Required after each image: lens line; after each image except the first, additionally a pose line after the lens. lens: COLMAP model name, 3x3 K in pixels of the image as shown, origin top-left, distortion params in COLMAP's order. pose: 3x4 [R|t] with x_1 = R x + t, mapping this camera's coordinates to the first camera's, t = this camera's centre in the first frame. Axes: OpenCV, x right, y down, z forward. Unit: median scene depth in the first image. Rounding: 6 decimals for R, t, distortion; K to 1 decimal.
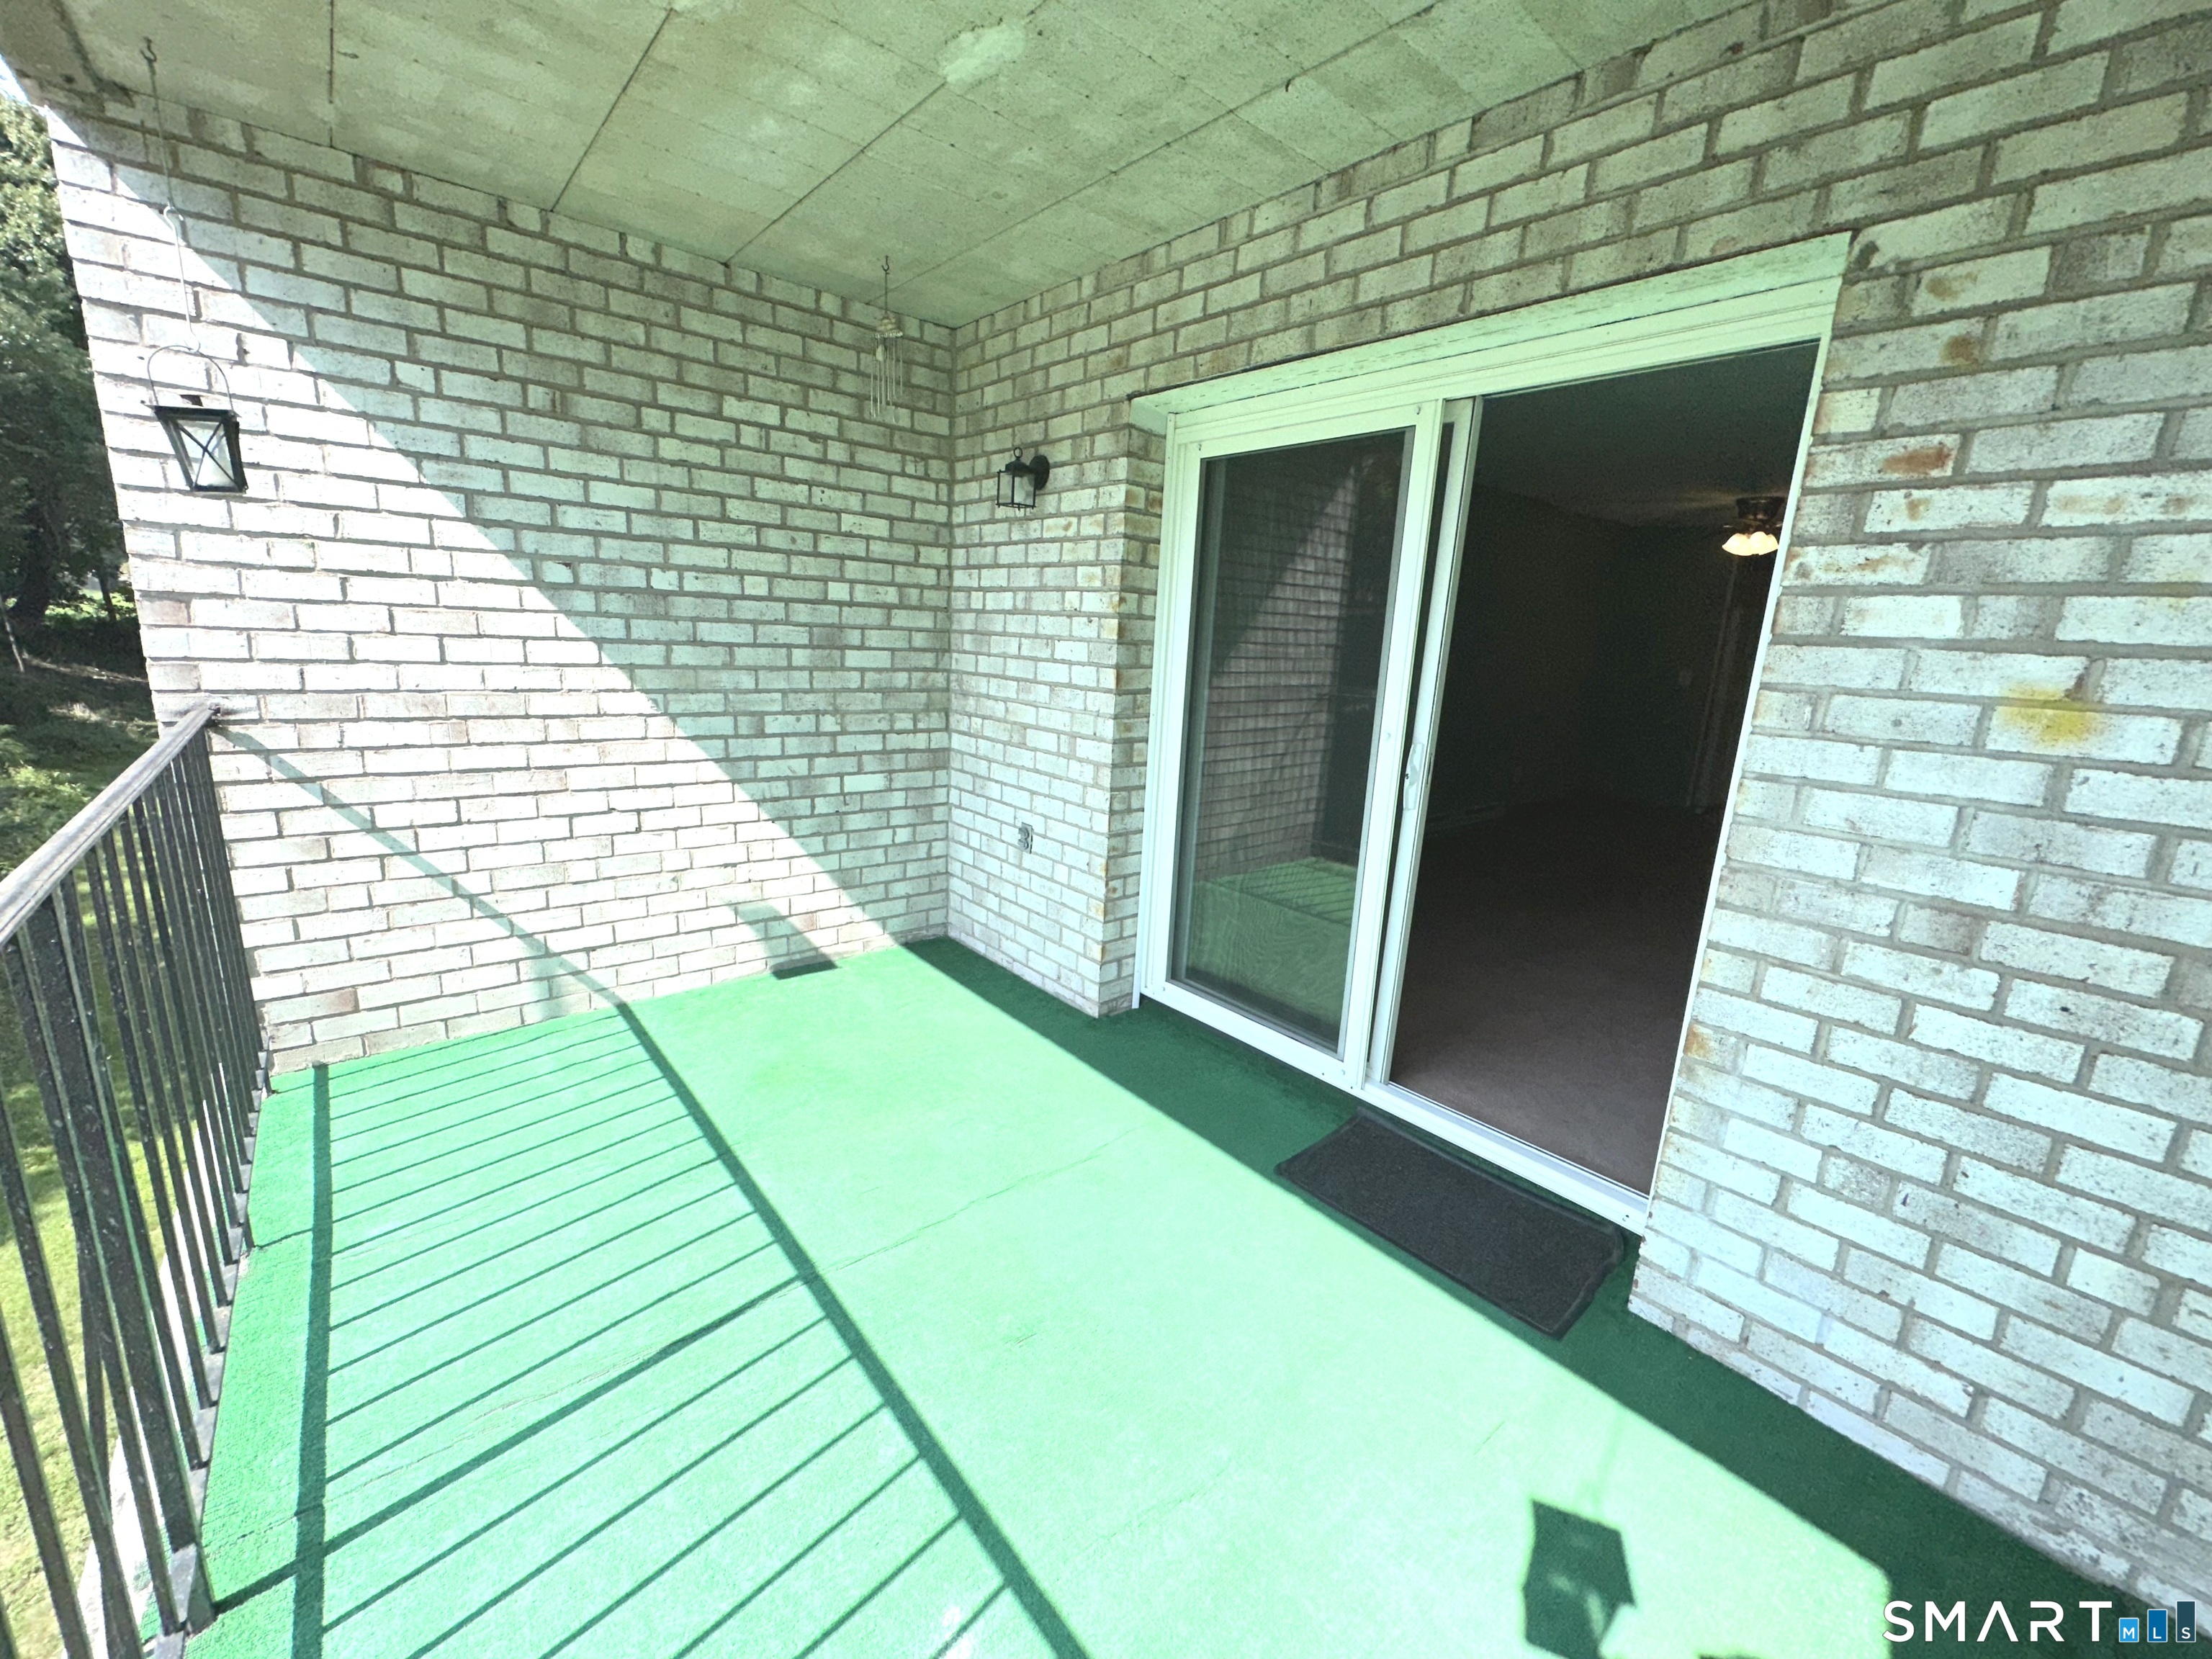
lens RADIAL K [[885.3, 0, 1098.9], [0, 885.3, 825.2], [0, 0, 1]] dist [0.000662, 0.000058]
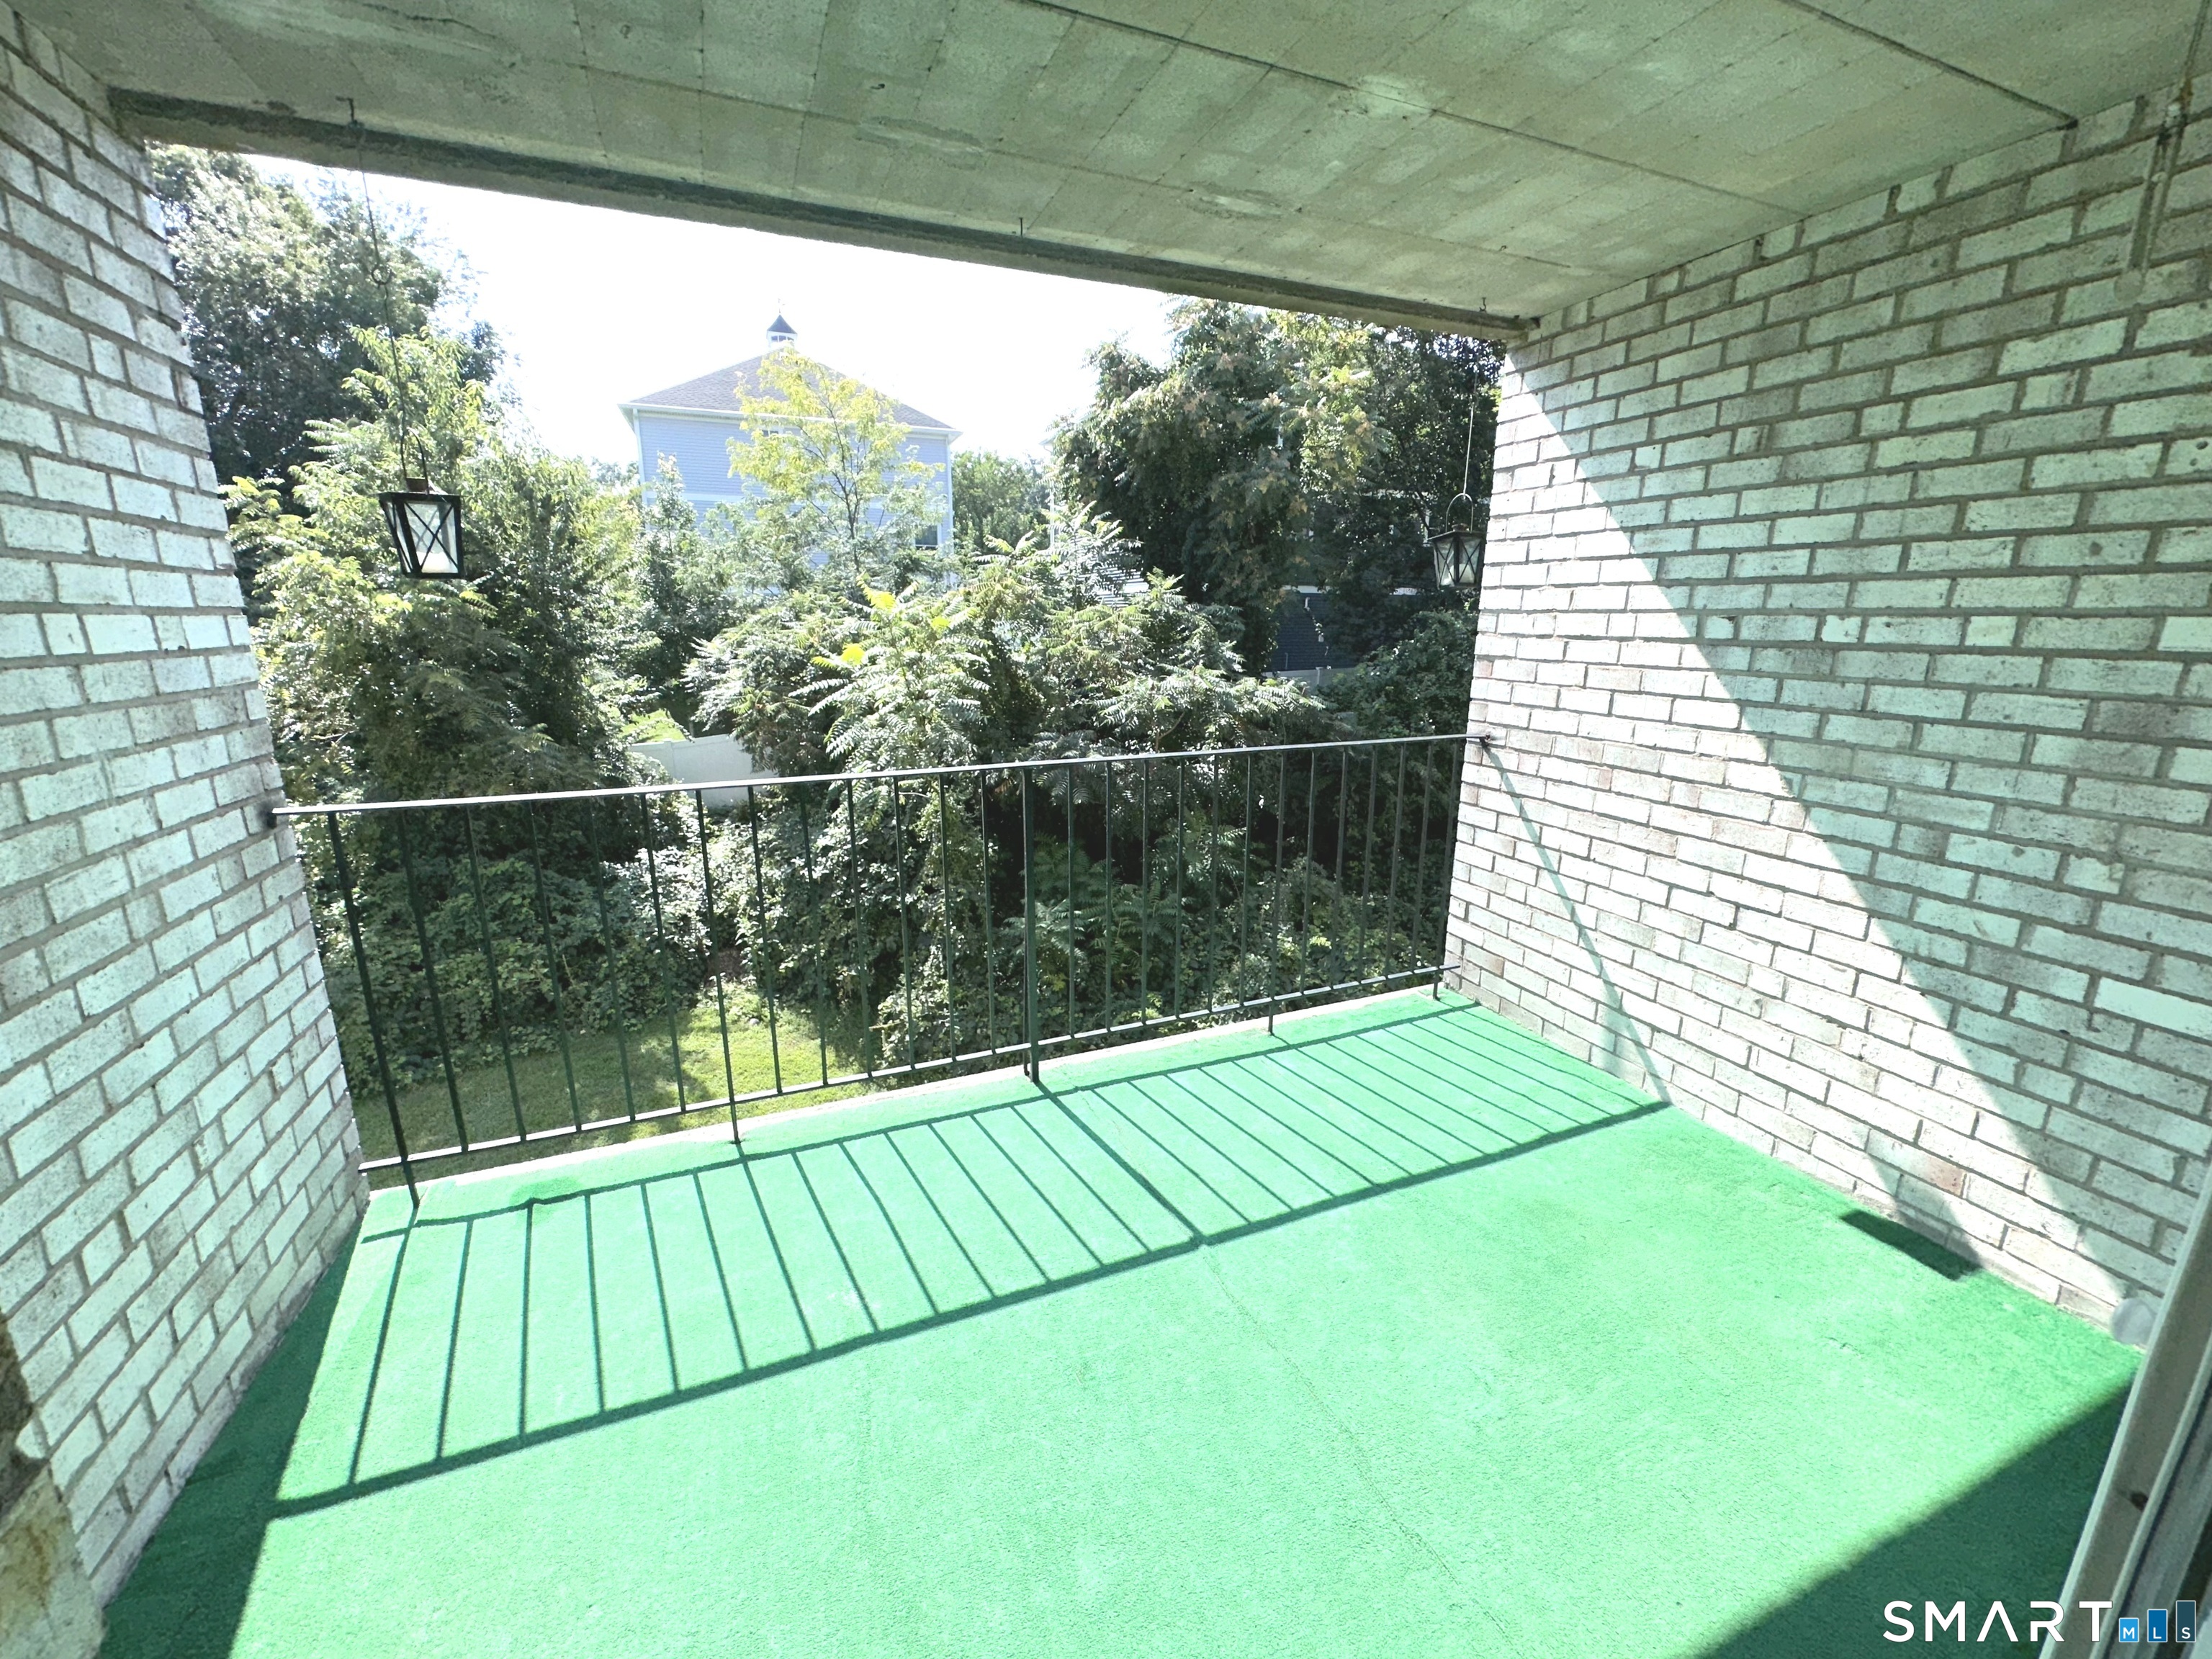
lens RADIAL K [[885.3, 0, 1105.1], [0, 885.3, 824.4], [0, 0, 1]] dist [0.000662, 0.000058]
pose [[-0.298251, 0.169856, -0.939252, 0.474979], [-0.225886, 0.943525, 0.242357, -0.171828], [0.927373, 0.284447, -0.243039, 0.690976]]
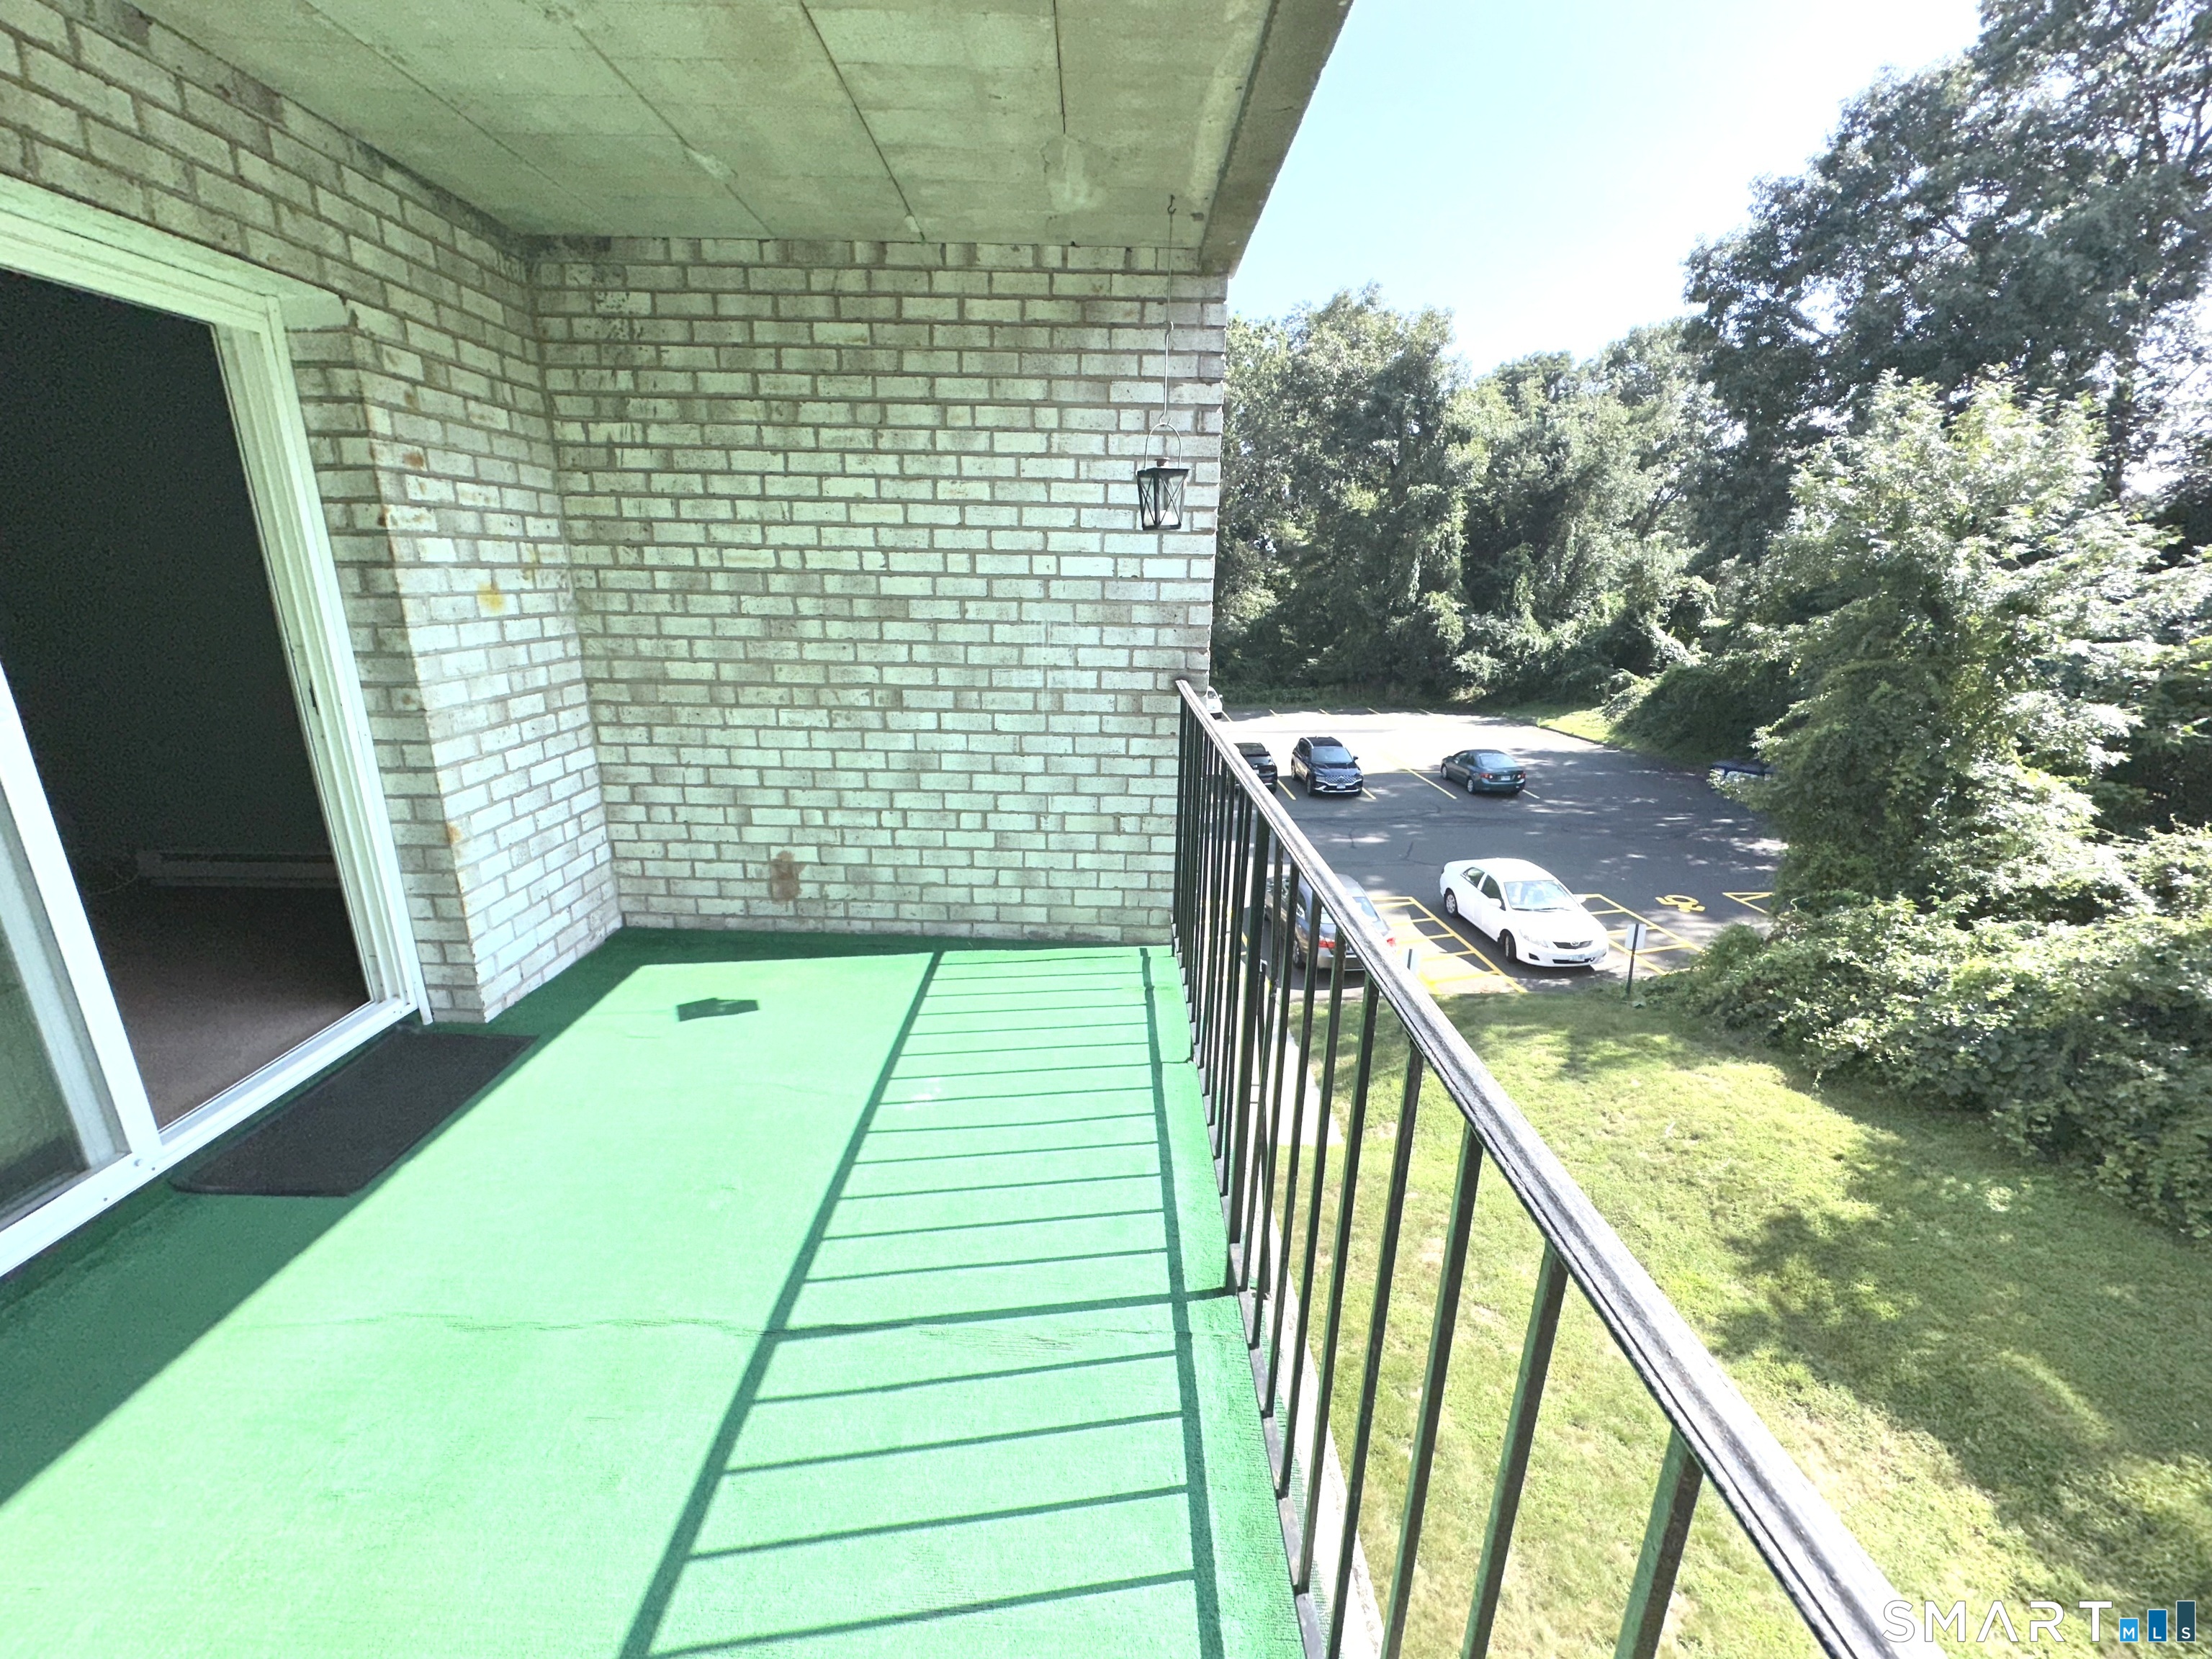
lens RADIAL K [[885.3, 0, 1098.4], [0, 885.3, 835.7], [0, 0, 1]] dist [0.000662, 0.000058]
pose [[-0.762441, -0.243477, 0.599502, -0.687106], [0.088438, 0.878598, 0.469302, -0.233190], [-0.640986, 0.410834, -0.648346, 0.798684]]
